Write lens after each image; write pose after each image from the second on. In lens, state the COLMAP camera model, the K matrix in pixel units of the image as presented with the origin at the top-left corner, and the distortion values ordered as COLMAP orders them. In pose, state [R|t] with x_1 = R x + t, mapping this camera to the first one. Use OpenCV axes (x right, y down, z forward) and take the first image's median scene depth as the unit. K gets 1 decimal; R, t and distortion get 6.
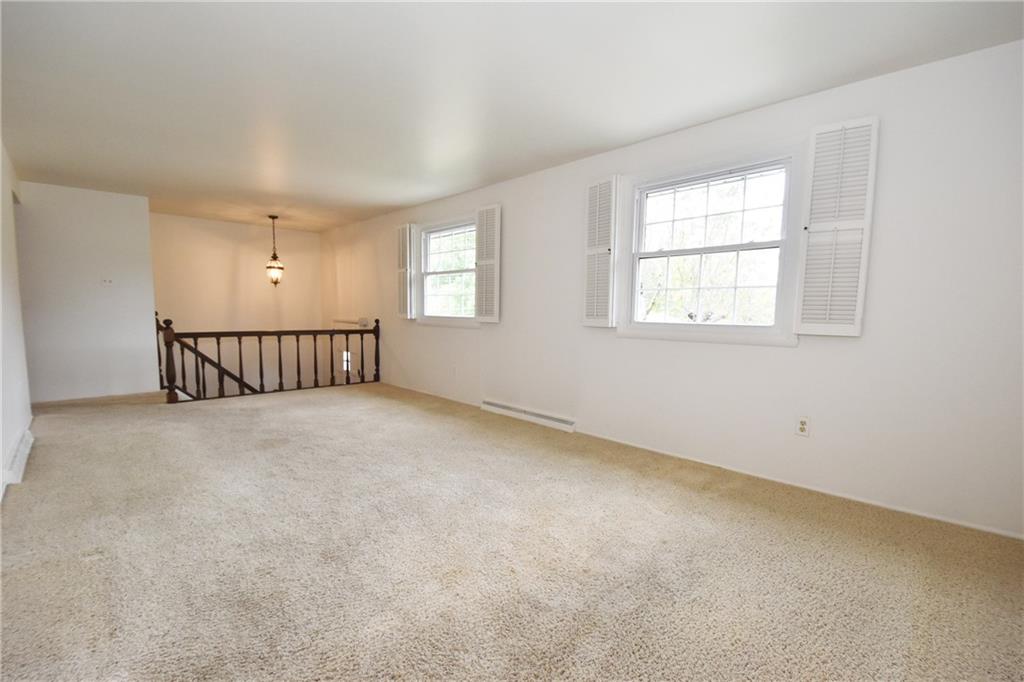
lens RADIAL K [[437.6, 0, 513.2], [0, 437.6, 343.6], [0, 0, 1]] dist [-0.001765, -0.000246]
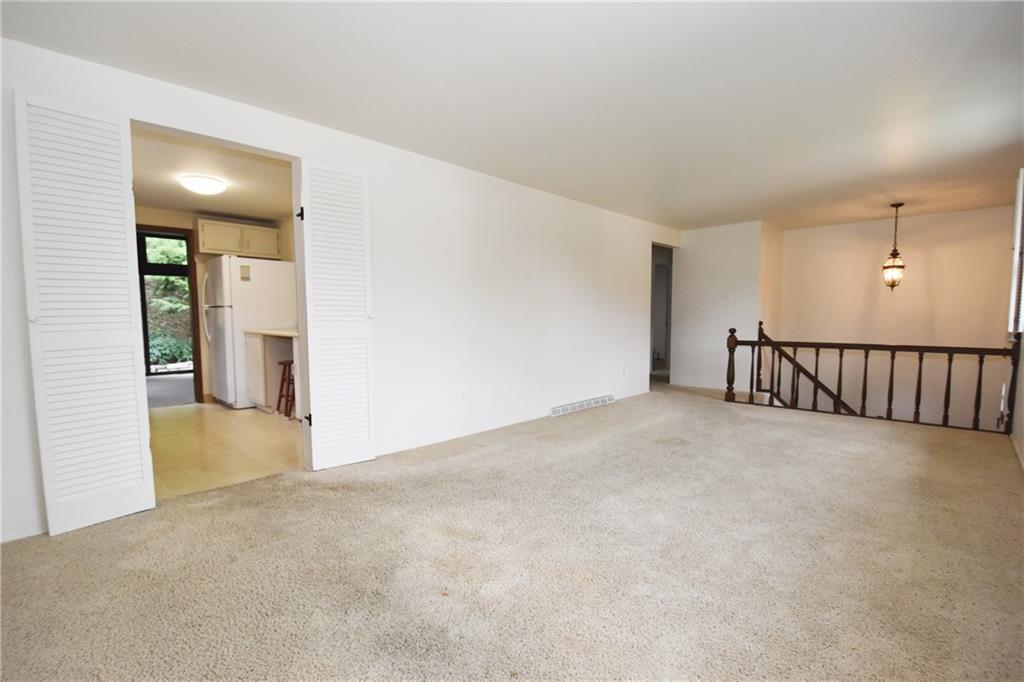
lens RADIAL K [[461.3, 0, 511.5], [0, 461.3, 348.9], [0, 0, 1]] dist [-0.005362, -0.000843]
pose [[0.053137, 0.053316, -0.997163, 0.290462], [-0.071699, 0.996200, 0.049444, -0.015099], [0.996010, 0.068868, 0.056758, 0.274113]]
